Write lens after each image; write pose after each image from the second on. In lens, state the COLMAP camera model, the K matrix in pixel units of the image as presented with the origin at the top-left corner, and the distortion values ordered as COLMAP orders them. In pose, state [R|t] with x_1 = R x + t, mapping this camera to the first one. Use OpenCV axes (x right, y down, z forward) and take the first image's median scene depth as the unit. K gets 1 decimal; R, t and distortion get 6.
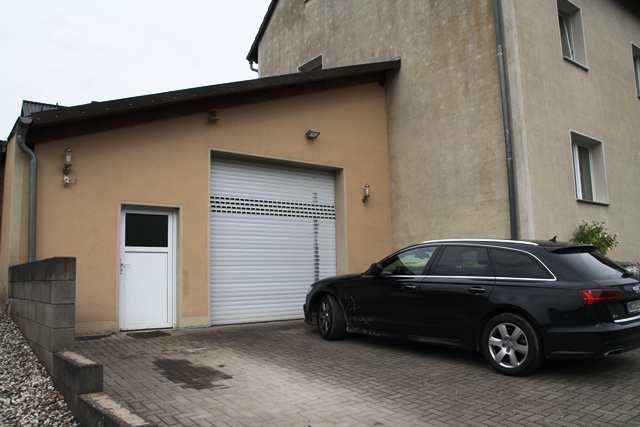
lens RADIAL K [[526.3, 0, 320.0], [0, 526.3, 213.5], [0, 0, 1]] dist [-0.152437, 0.114519]
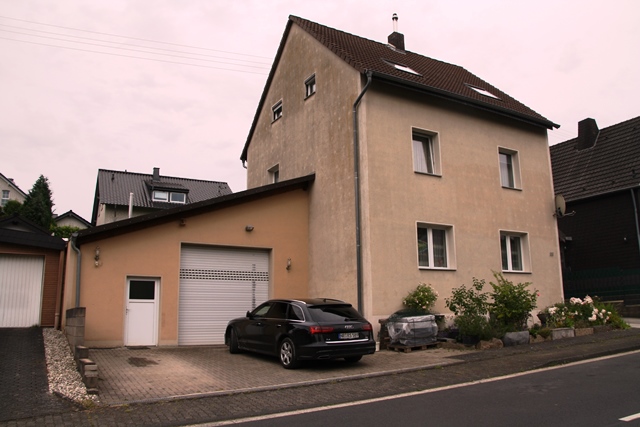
lens RADIAL K [[526.3, 0, 320.0], [0, 526.3, 213.5], [0, 0, 1]] dist [-0.152437, 0.114519]
pose [[0.990511, -0.019338, -0.136067, 0.431498], [0.008607, 0.996836, -0.079015, -0.070110], [0.137164, 0.077094, 0.987544, -0.570956]]
